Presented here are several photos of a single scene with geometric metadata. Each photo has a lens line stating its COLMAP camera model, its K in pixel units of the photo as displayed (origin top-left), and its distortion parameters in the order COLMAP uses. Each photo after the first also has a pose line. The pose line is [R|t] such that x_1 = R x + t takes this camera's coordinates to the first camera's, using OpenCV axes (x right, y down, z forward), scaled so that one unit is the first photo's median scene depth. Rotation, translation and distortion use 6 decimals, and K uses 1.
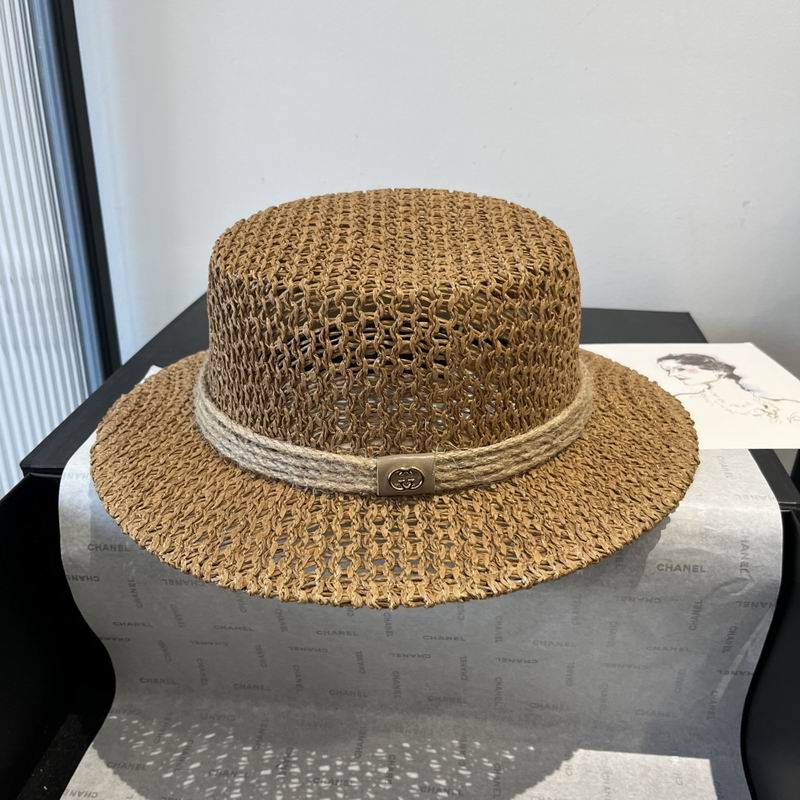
lens RADIAL K [[820.5, 0, 404.8], [0, 820.5, 398.3], [0, 0, 1]] dist [-0.004437, 0.000000]
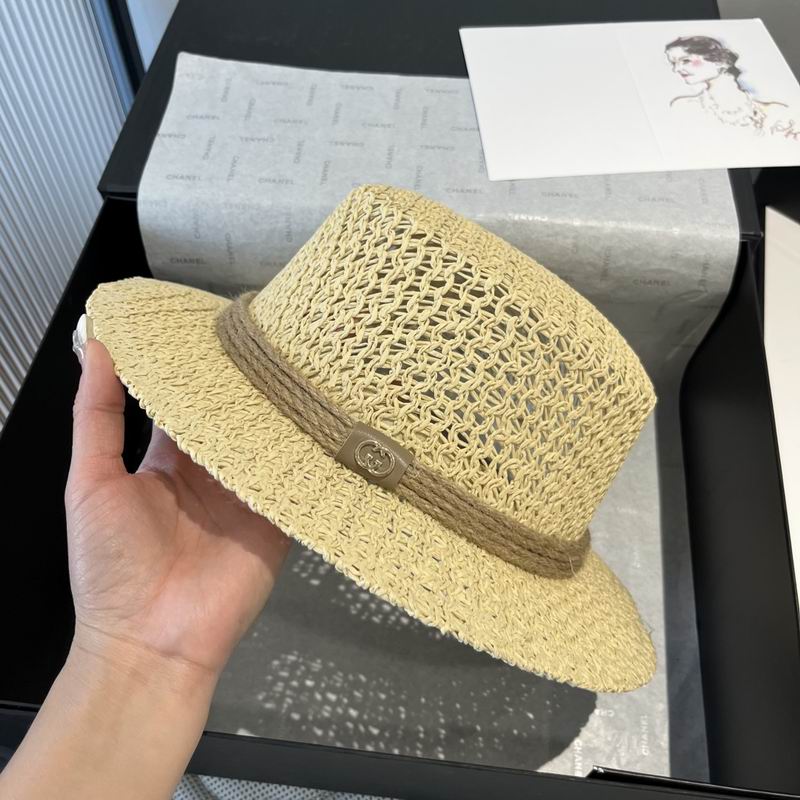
lens RADIAL K [[820.5, 0, 401.6], [0, 820.5, 394.3], [0, 0, 1]] dist [-0.004437, 0.000000]
pose [[0.999865, -0.013629, 0.009224, -0.056199], [0.006979, 0.858749, 0.512349, -0.265630], [-0.014904, -0.512215, 0.858728, -0.149041]]
